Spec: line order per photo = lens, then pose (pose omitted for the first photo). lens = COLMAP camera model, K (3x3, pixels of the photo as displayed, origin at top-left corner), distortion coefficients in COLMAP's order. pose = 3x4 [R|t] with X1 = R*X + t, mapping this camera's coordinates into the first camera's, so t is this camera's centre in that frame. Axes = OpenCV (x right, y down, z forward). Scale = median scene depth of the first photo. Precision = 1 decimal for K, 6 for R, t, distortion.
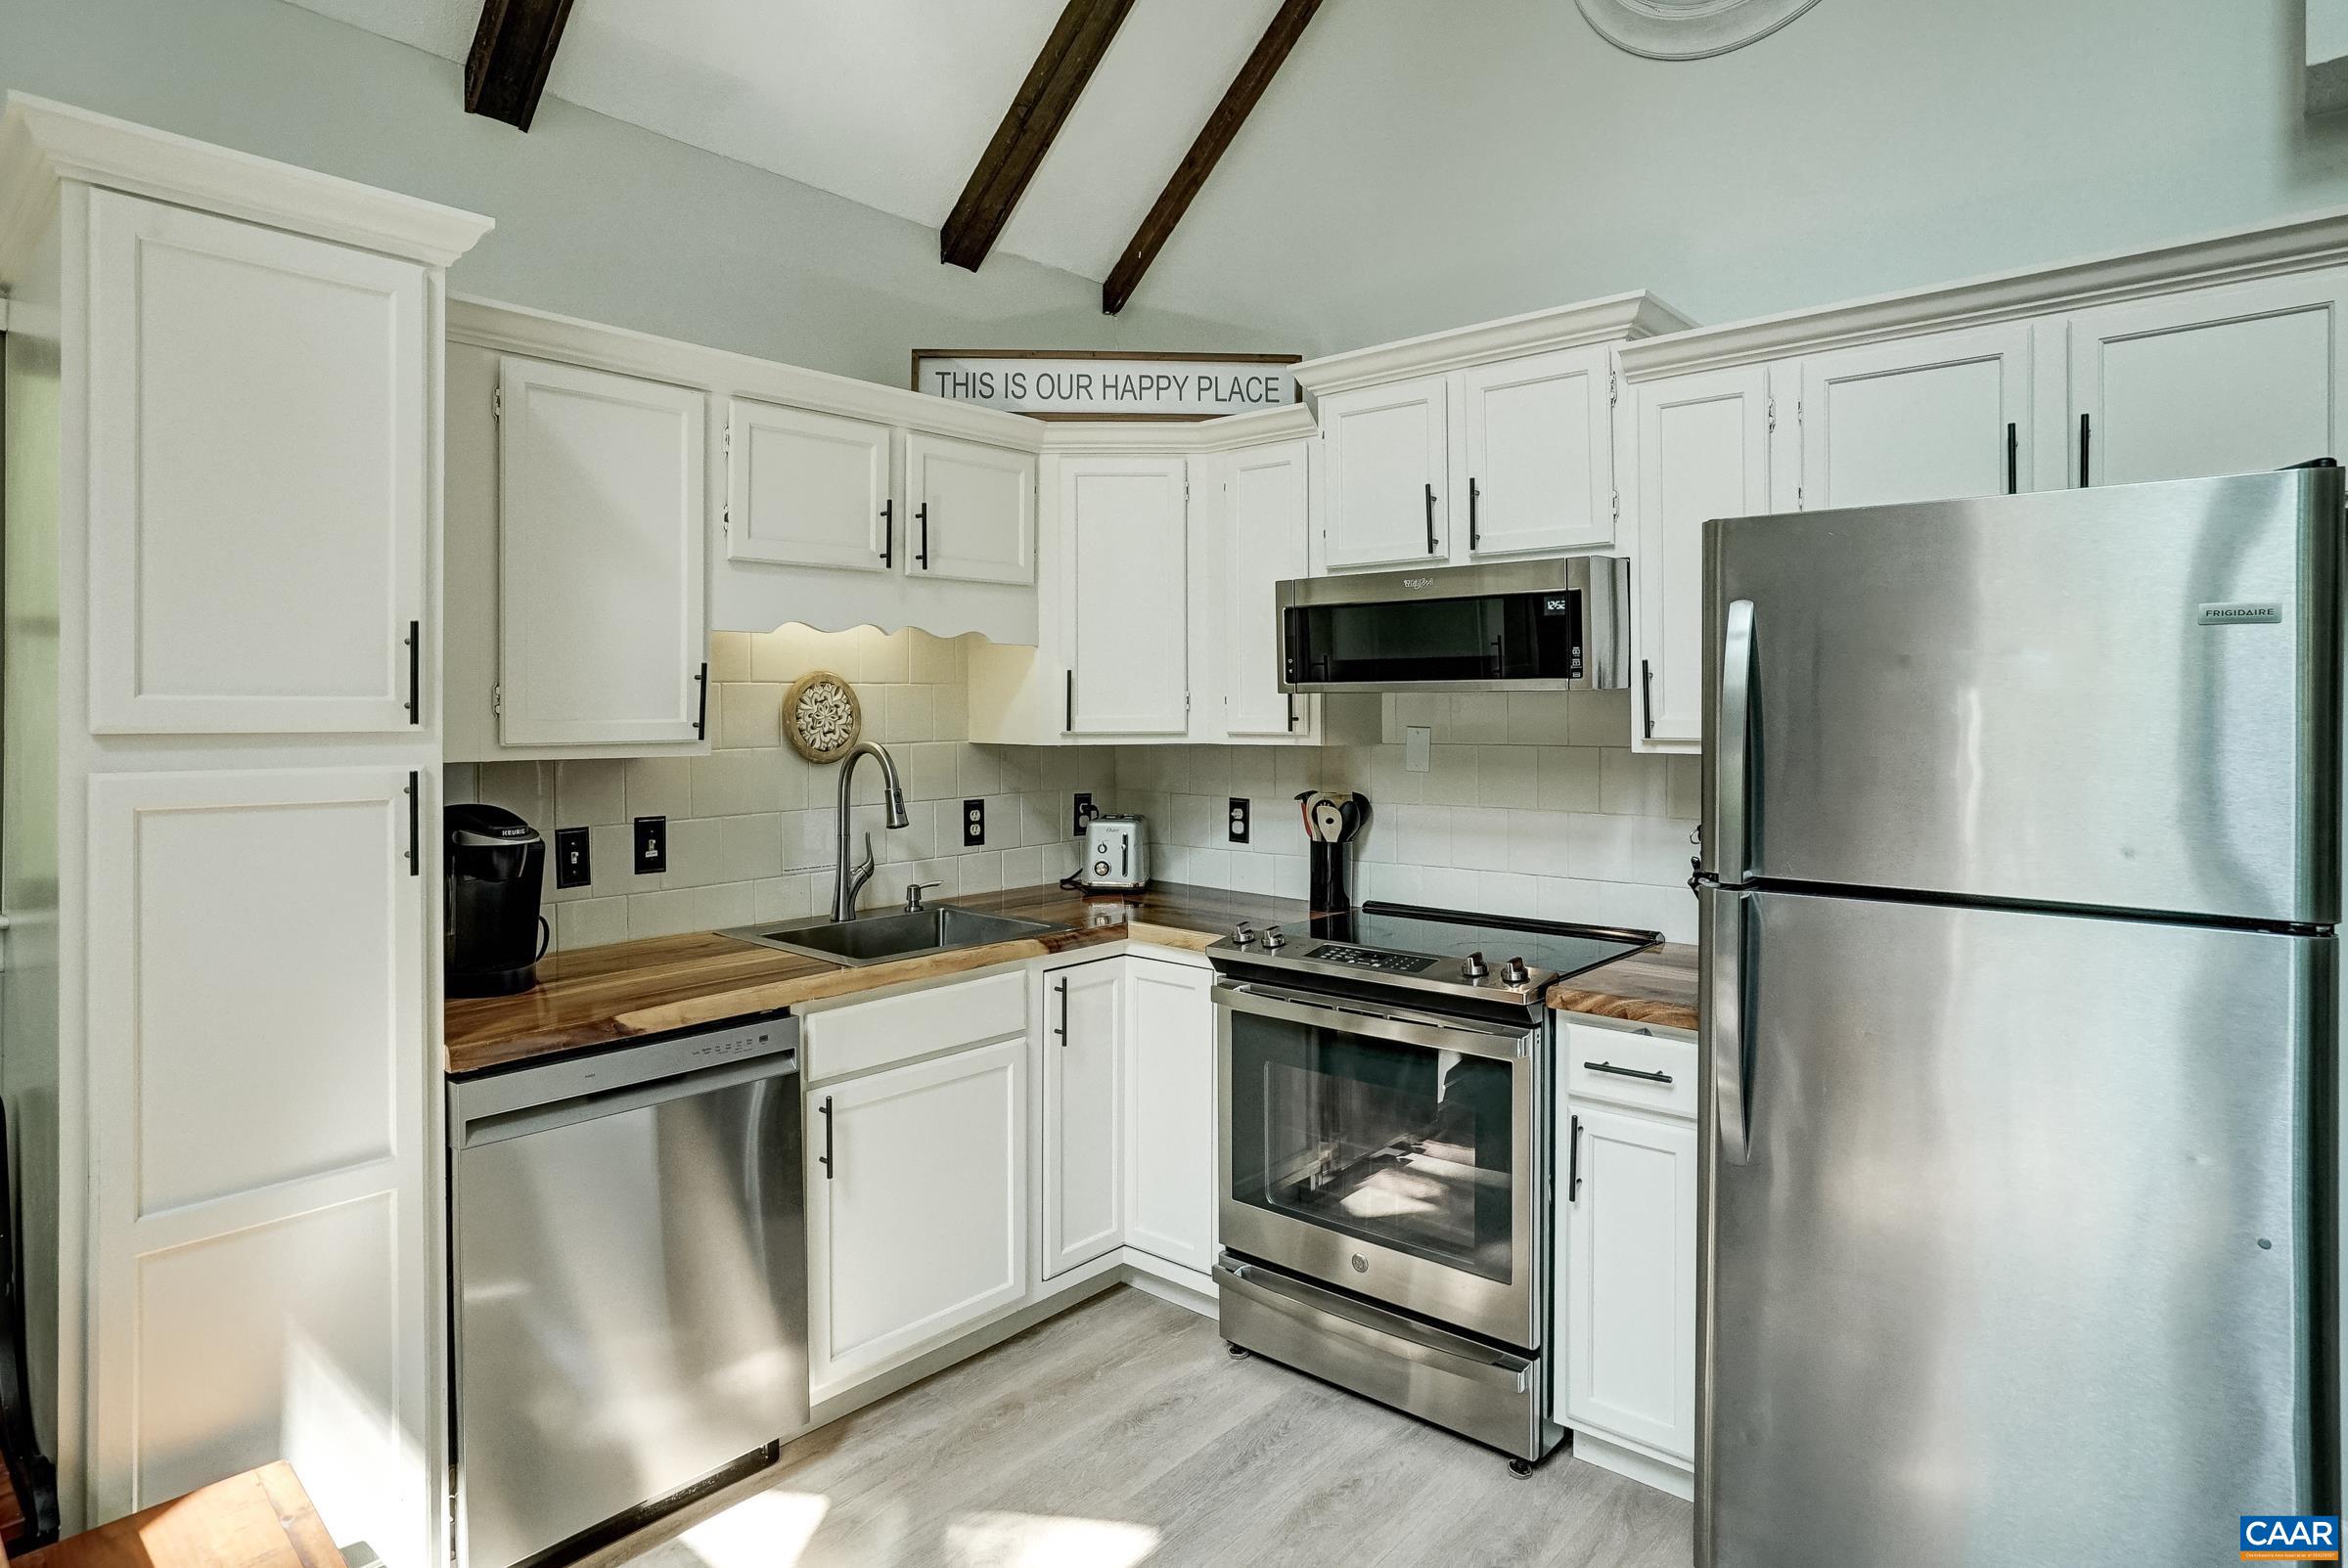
lens RADIAL K [[1293.1, 0, 1130.9], [0, 1293.1, 688.8], [0, 0, 1]] dist [-0.037527, 0.001028]
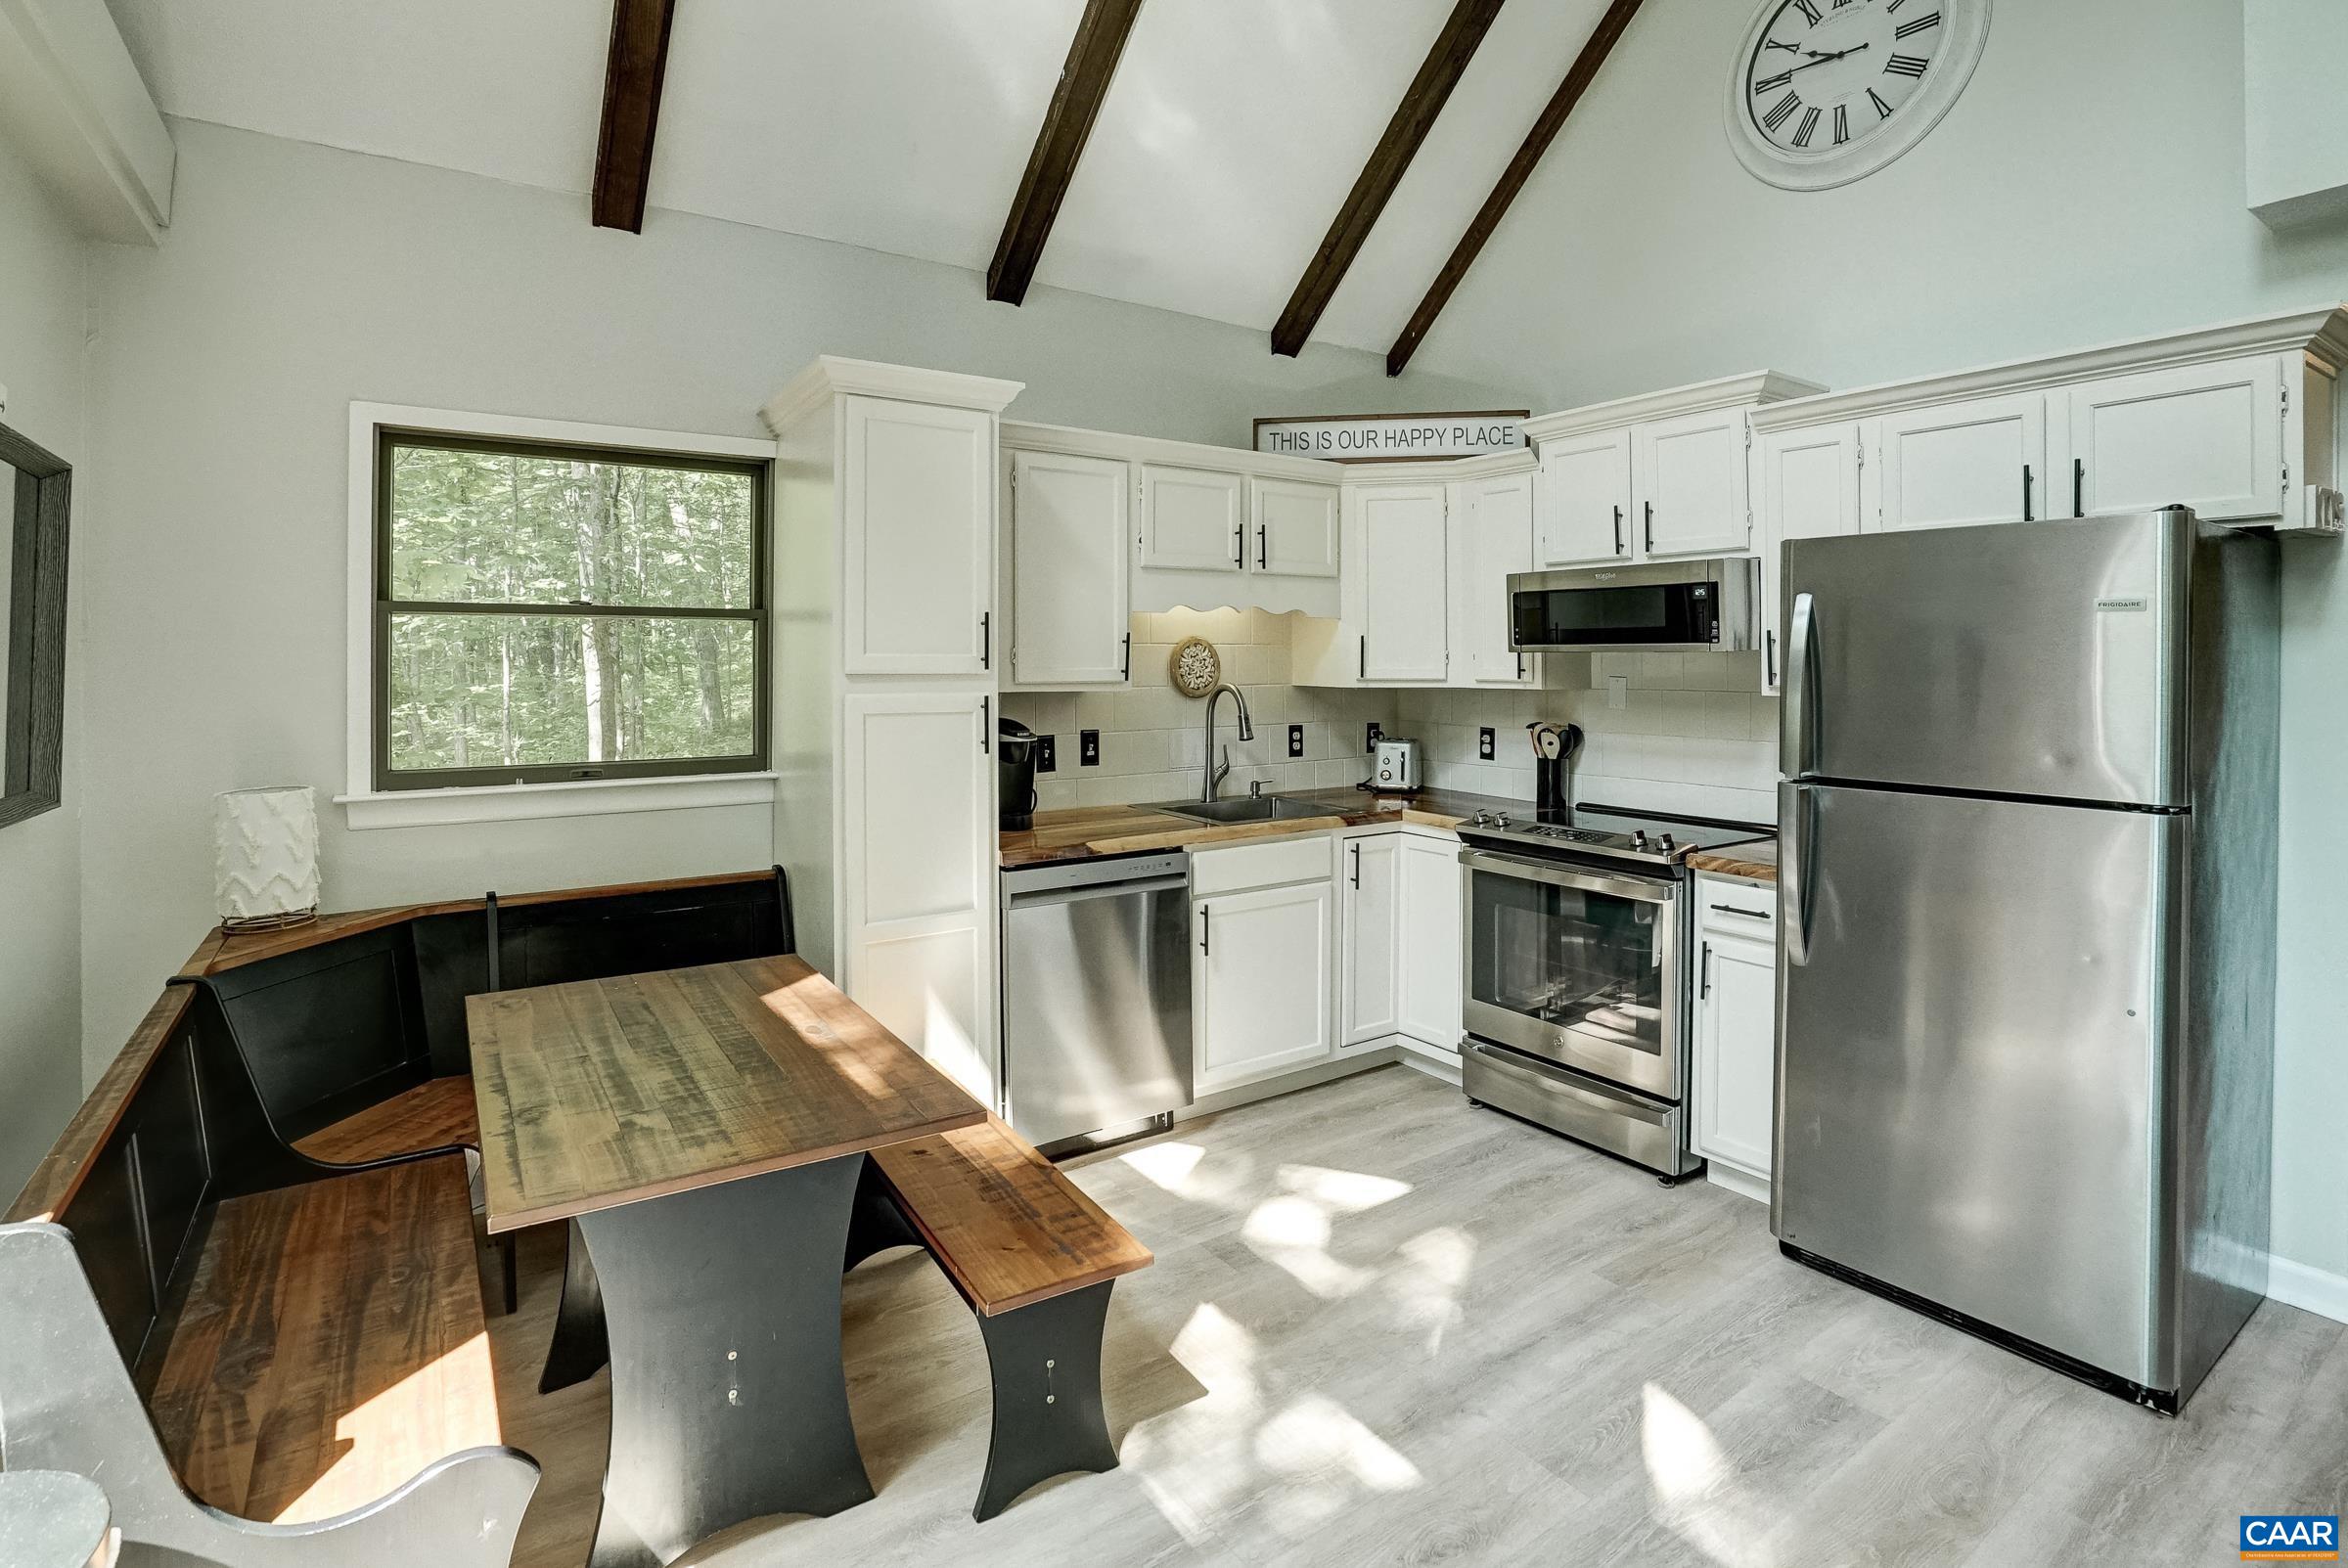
lens RADIAL K [[1128.9, 0, 1145.0], [0, 1128.9, 629.8], [0, 0, 1]] dist [-0.058405, 0.025115]
pose [[0.969700, -0.001448, -0.244294, 0.026604], [-0.001398, 0.999933, -0.011475, -0.006495], [0.244294, 0.011468, 0.969633, -0.302172]]
